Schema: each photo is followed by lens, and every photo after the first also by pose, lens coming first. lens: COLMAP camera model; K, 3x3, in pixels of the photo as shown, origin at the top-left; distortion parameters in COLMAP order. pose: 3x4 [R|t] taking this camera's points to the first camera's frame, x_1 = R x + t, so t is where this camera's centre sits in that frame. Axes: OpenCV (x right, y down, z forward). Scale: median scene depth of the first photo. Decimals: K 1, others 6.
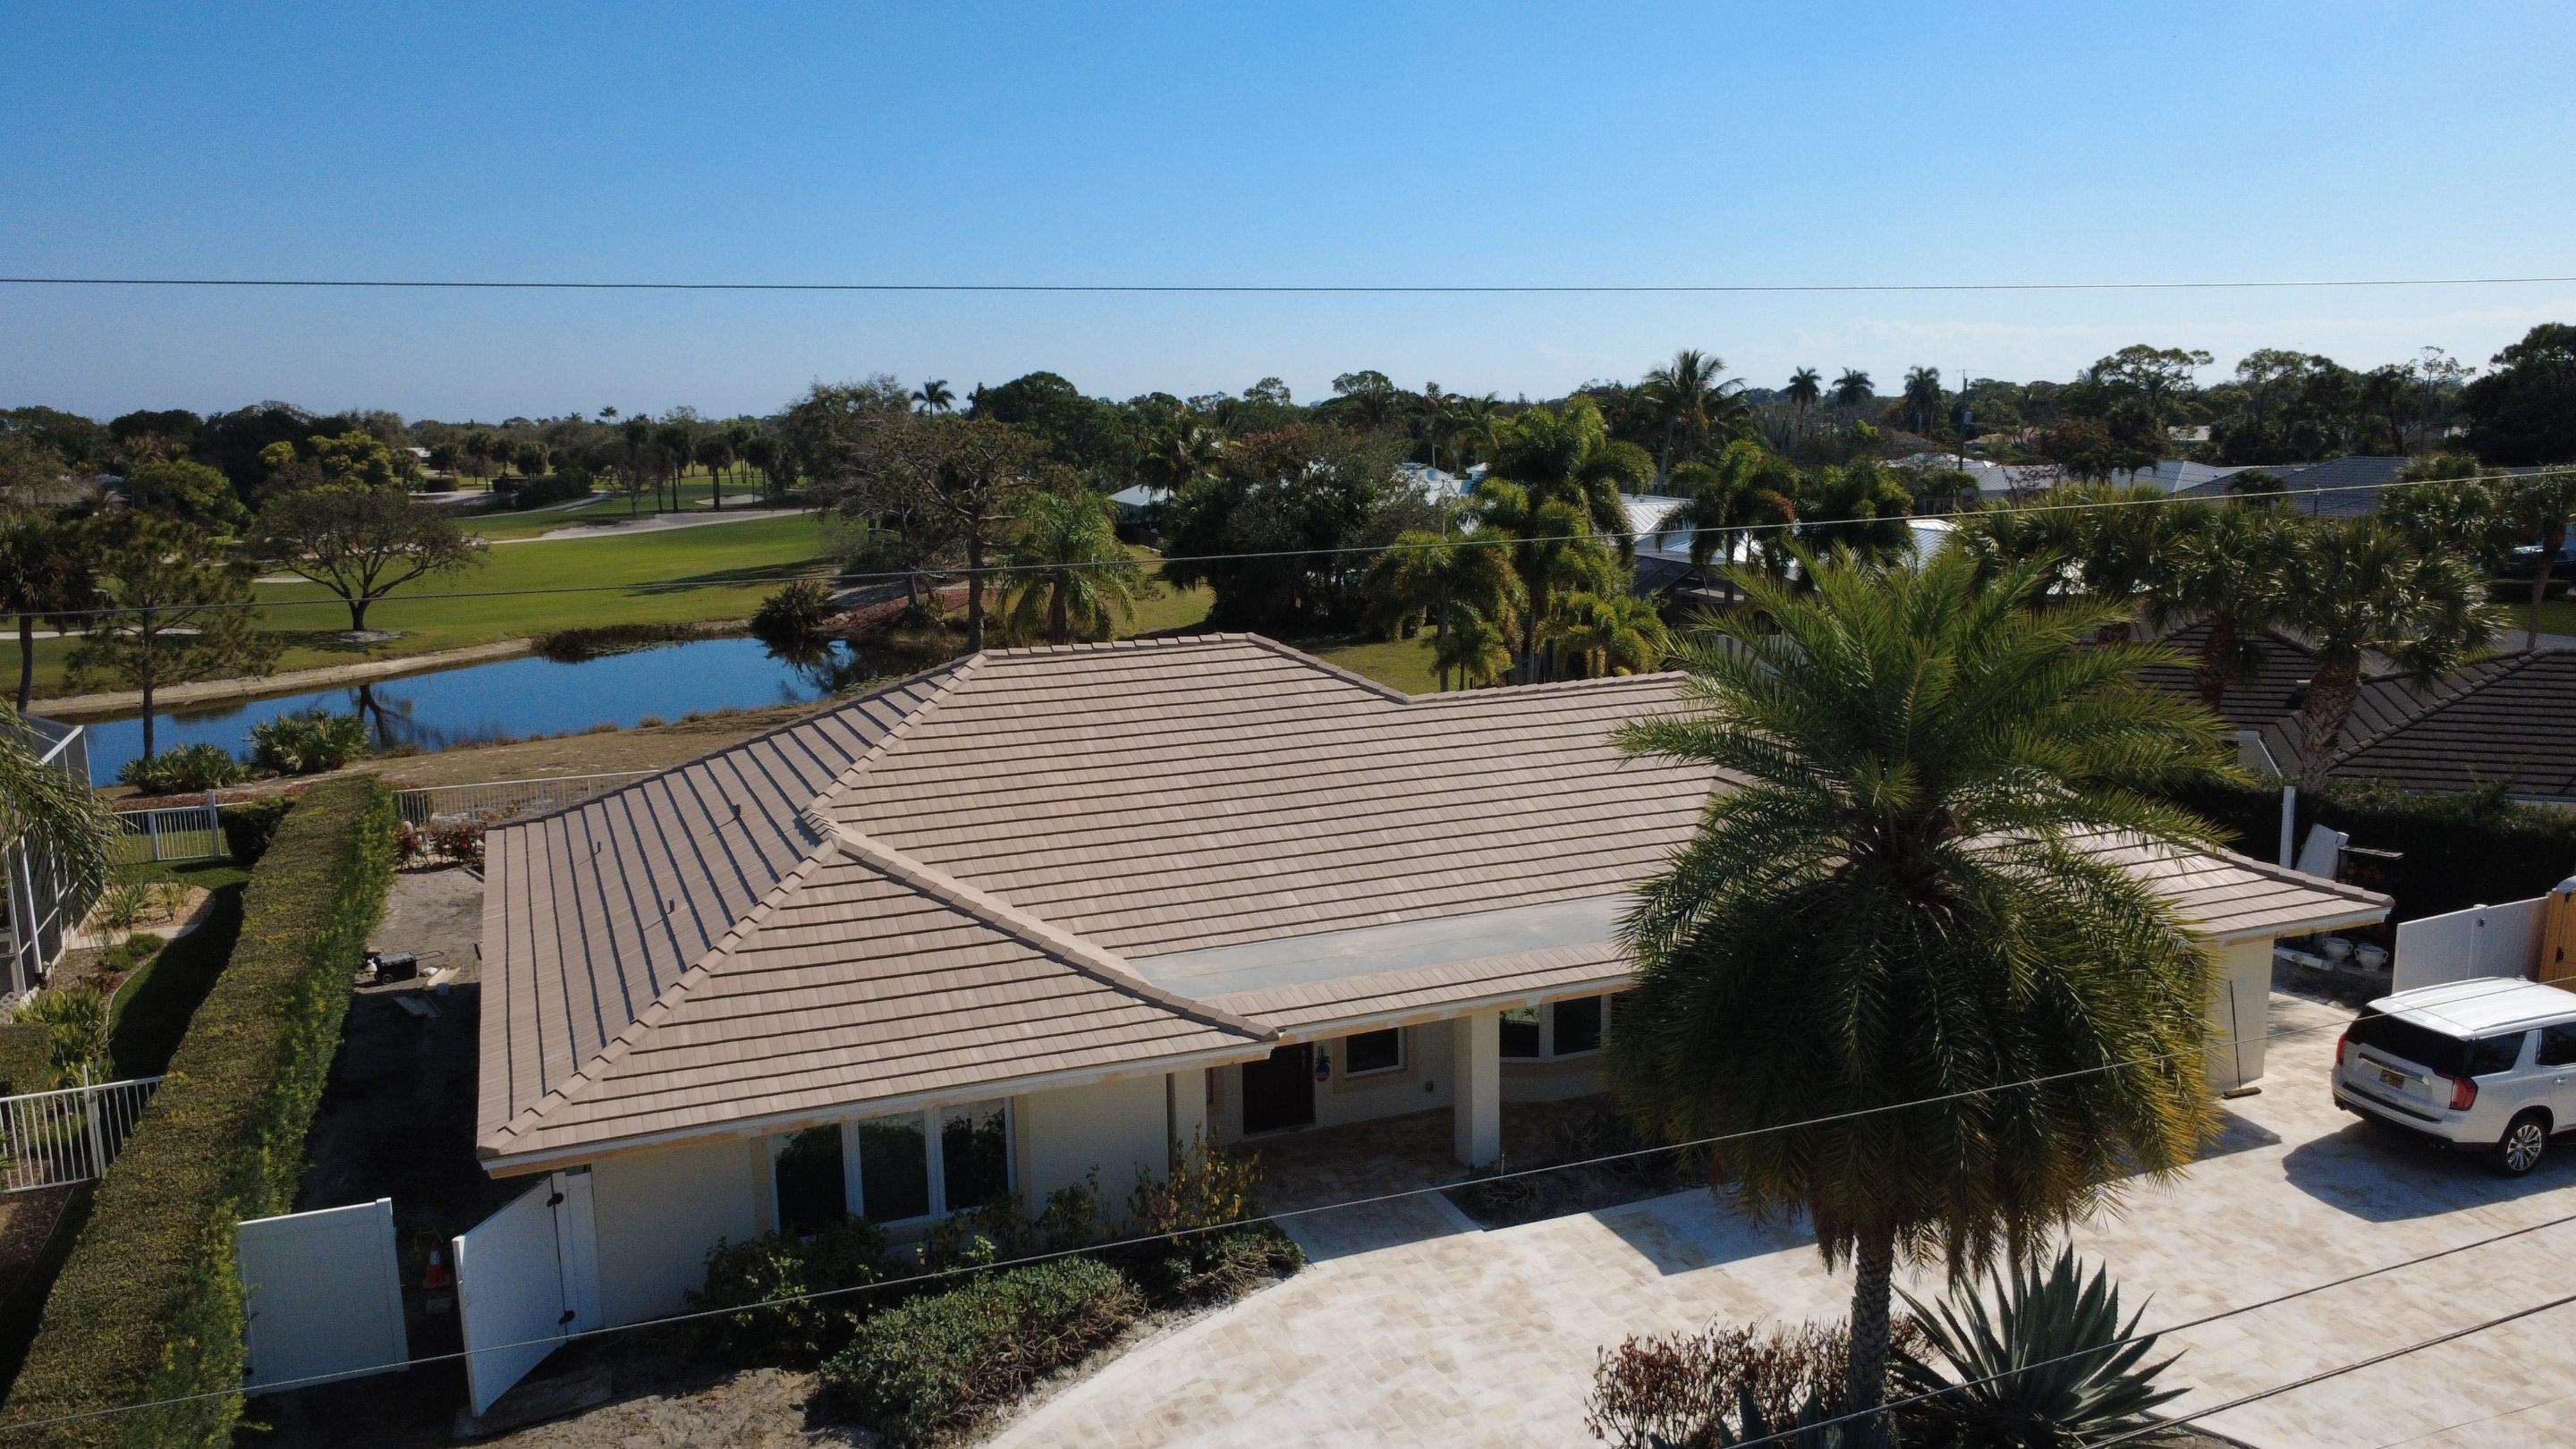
lens RADIAL K [[1888.6, 0, 1287.2], [0, 1888.6, 727.2], [0, 0, 1]] dist [-0.004766, -0.002007]
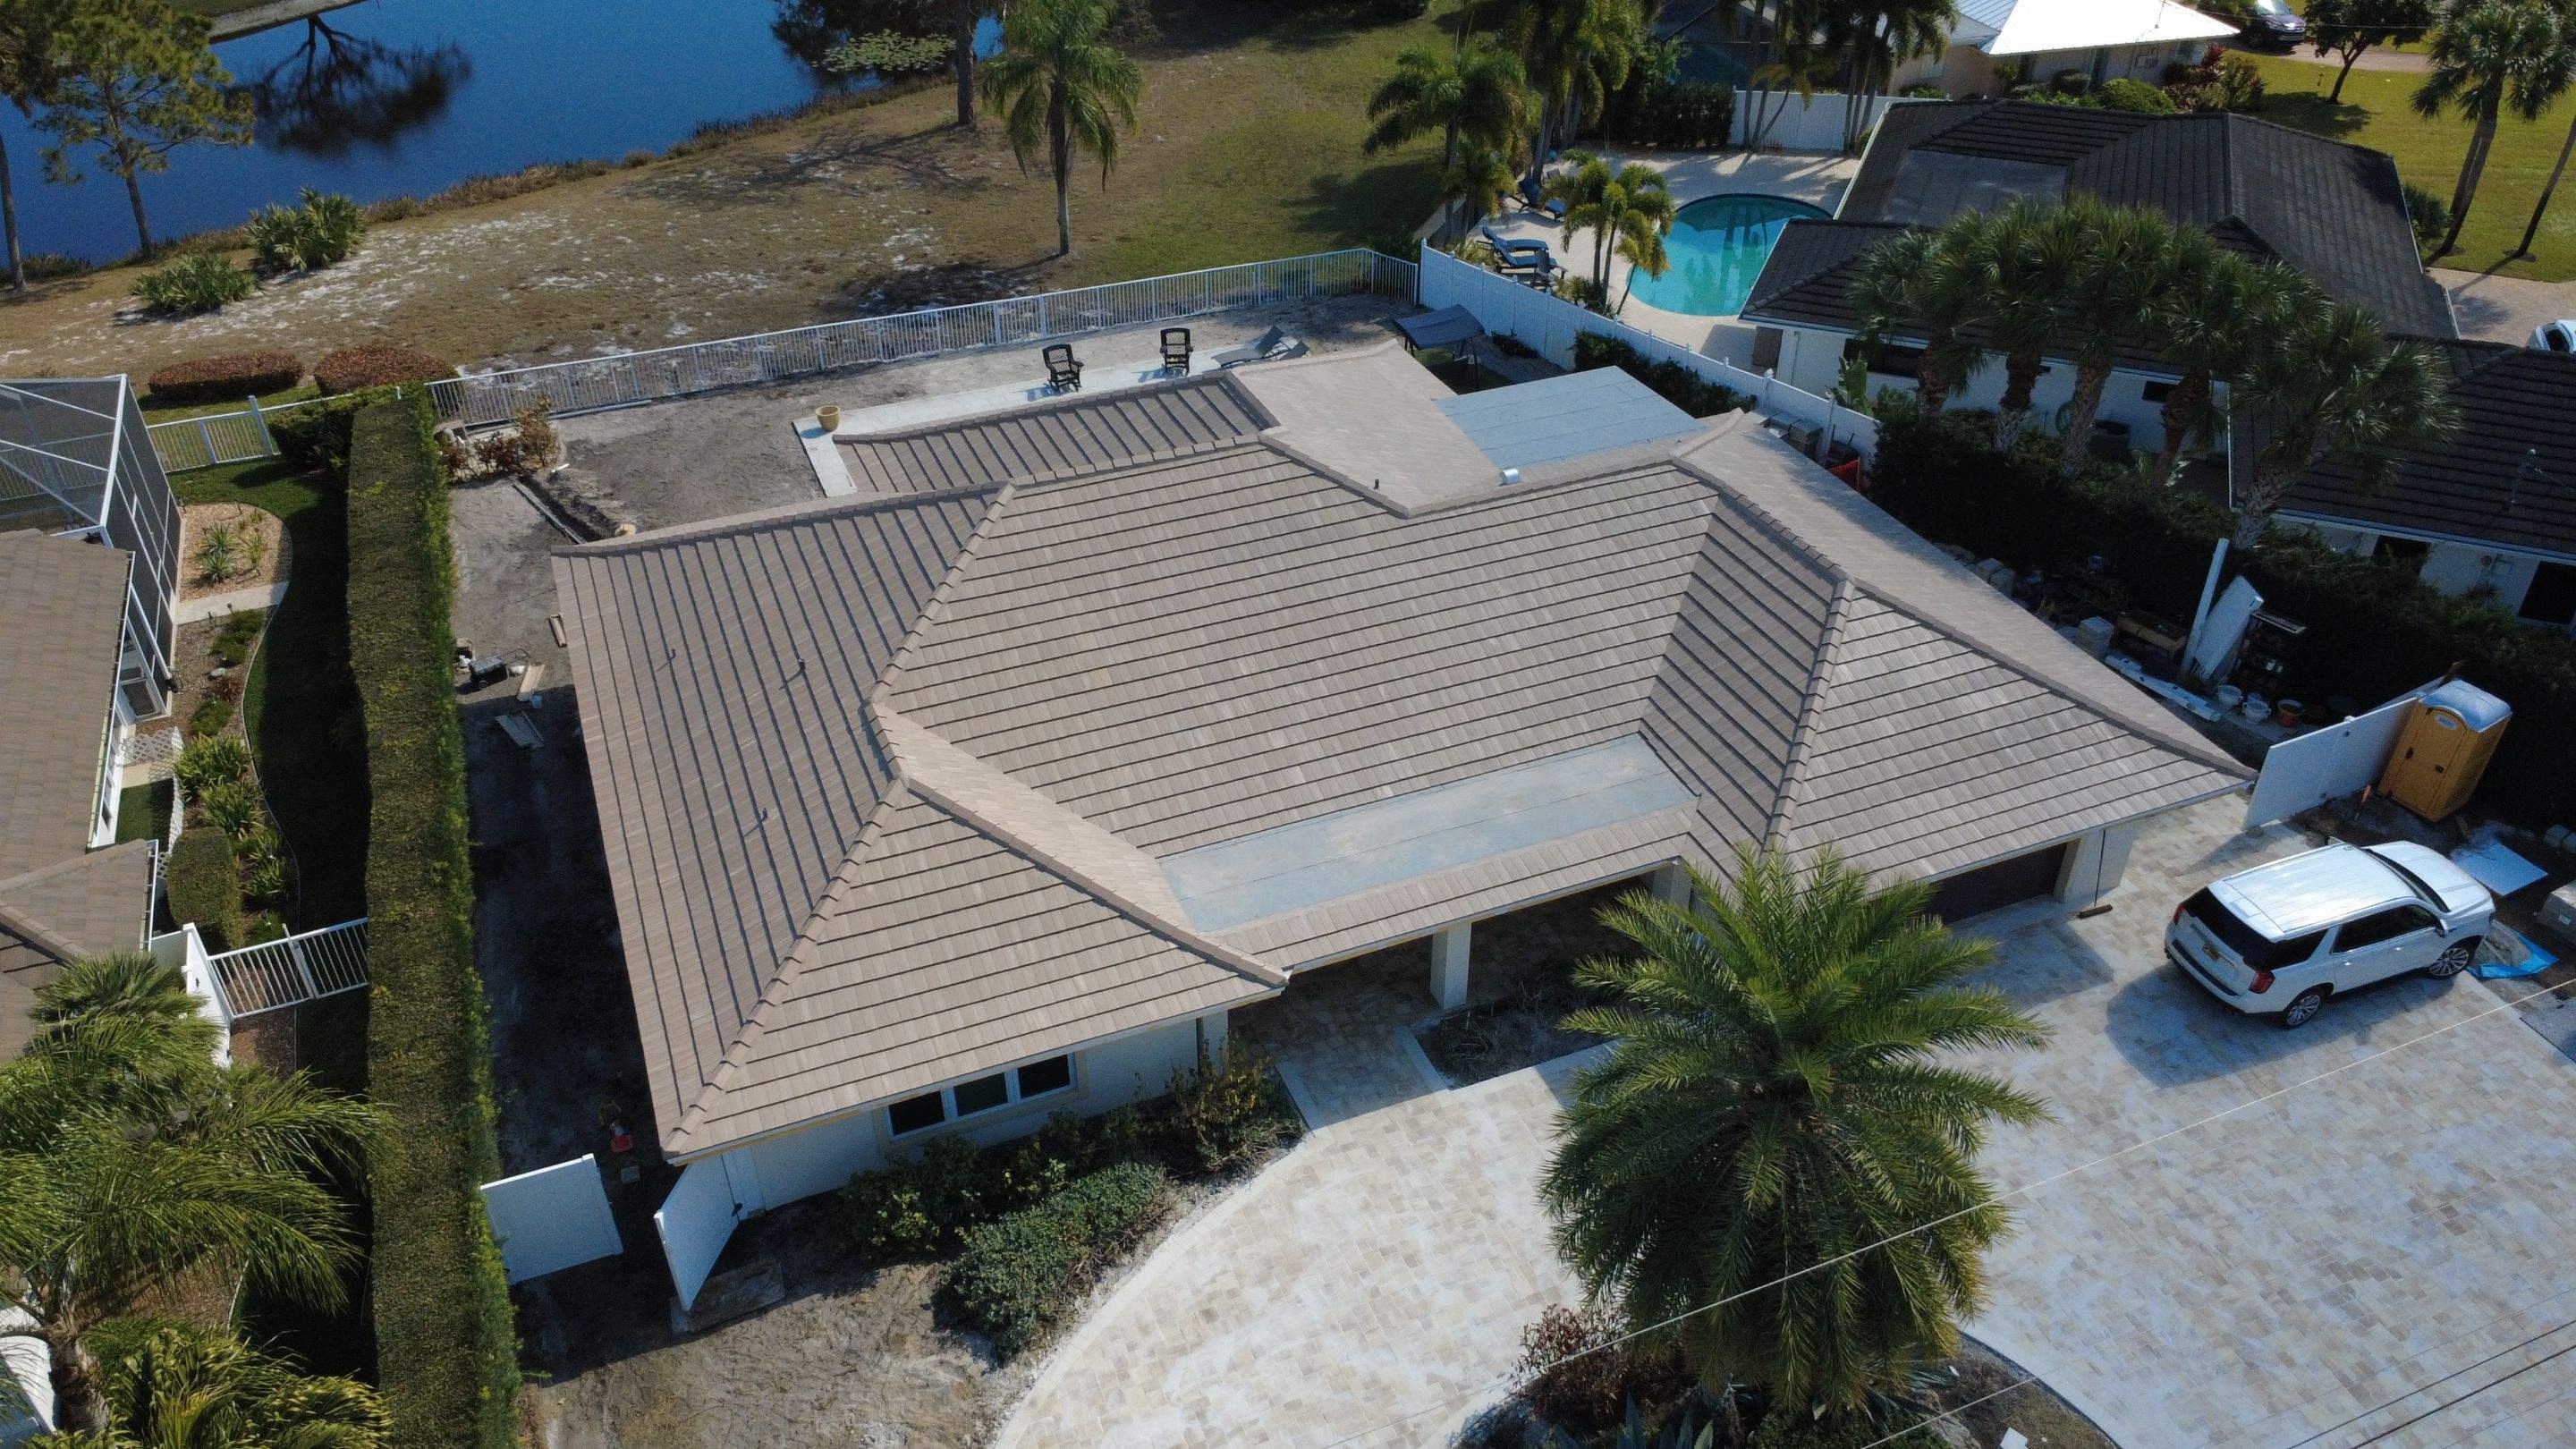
lens RADIAL K [[1888.6, 0, 1287.2], [0, 1888.6, 727.2], [0, 0, 1]] dist [-0.004766, -0.002007]
pose [[0.999886, 0.012607, 0.008292, -0.014880], [-0.014942, 0.903852, 0.427584, -0.432833], [-0.002105, -0.427660, 0.903937, -0.025169]]
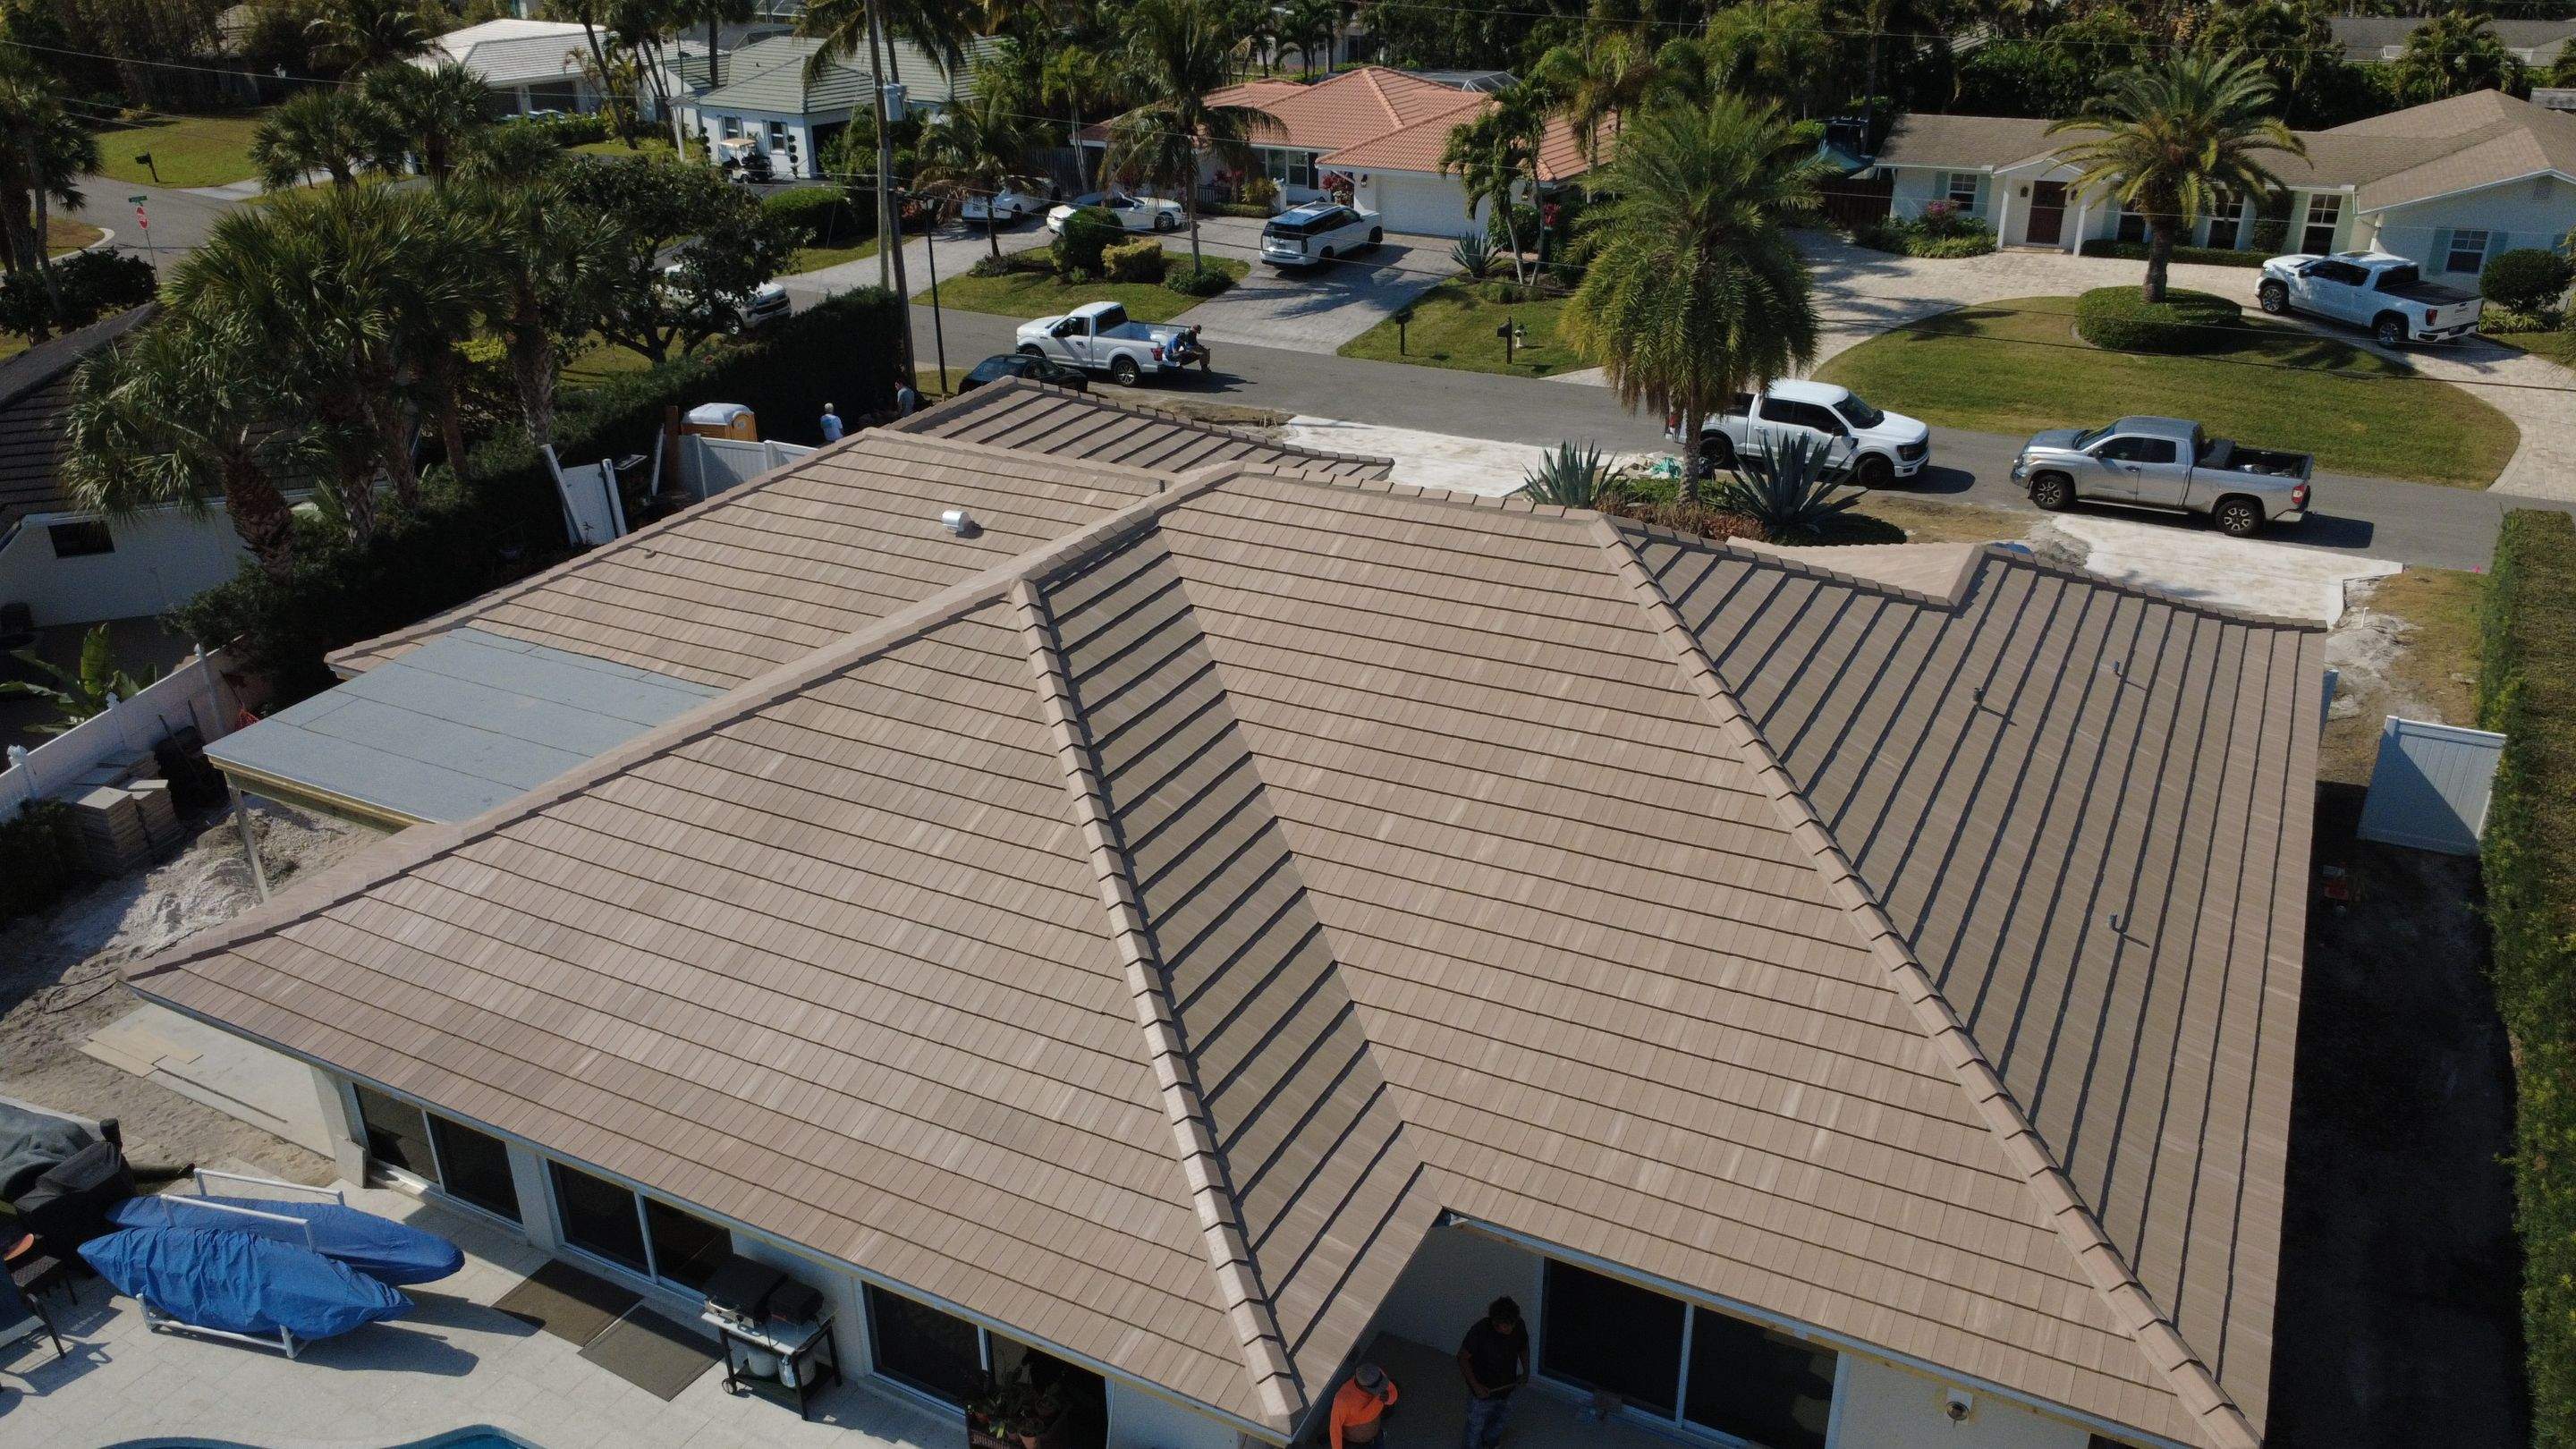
lens RADIAL K [[1888.6, 0, 1287.2], [0, 1888.6, 727.2], [0, 0, 1]] dist [-0.004766, -0.002007]
pose [[-0.640103, -0.294363, 0.709661, -0.702874], [0.155254, 0.855074, 0.494716, -0.390197], [-0.752439, 0.426847, -0.501635, 1.710060]]
